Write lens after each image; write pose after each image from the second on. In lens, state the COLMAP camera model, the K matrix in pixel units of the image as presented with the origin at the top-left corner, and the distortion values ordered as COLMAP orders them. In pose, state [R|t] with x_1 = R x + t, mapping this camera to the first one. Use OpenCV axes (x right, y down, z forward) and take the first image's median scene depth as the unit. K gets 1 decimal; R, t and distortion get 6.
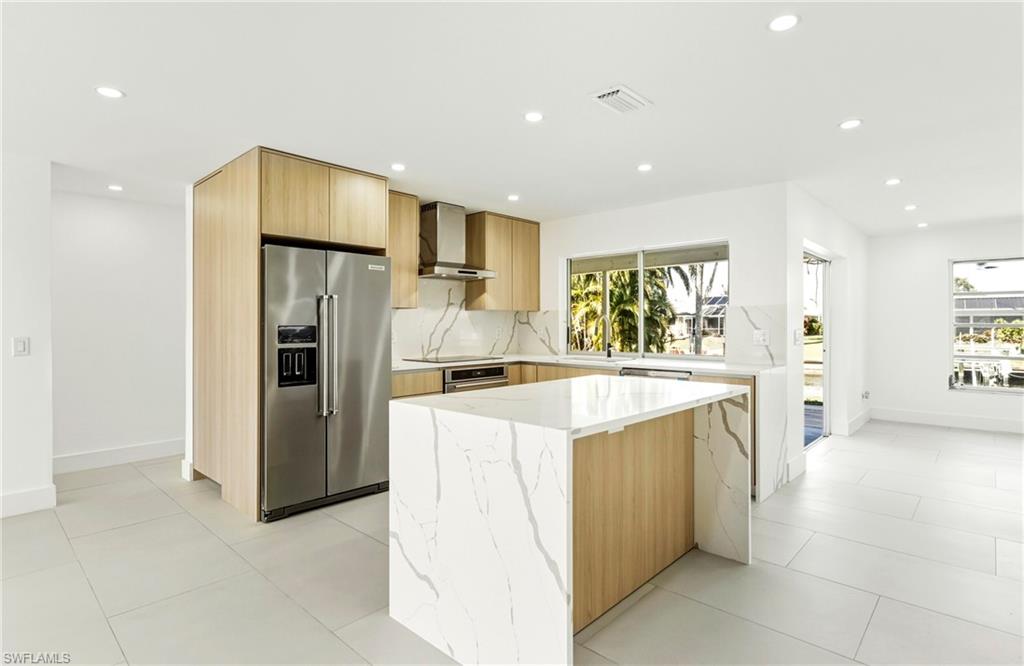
lens RADIAL K [[520.0, 0, 512.3], [0, 520.0, 330.7], [0, 0, 1]] dist [-0.003068, -0.000160]
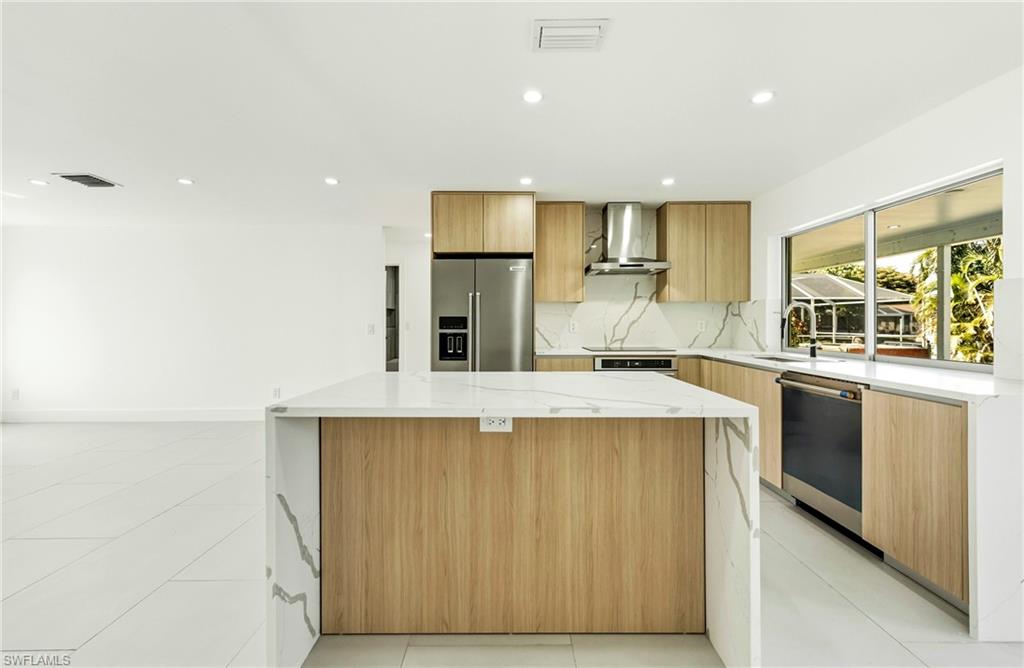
lens RADIAL K [[413.0, 0, 514.6], [0, 413.0, 325.0], [0, 0, 1]] dist [-0.004112, -0.000289]
pose [[0.682249, 0.005276, -0.731101, 0.337874], [-0.008900, 0.999960, -0.001089, 0.008602], [0.731066, 0.007250, 0.682268, 0.260999]]
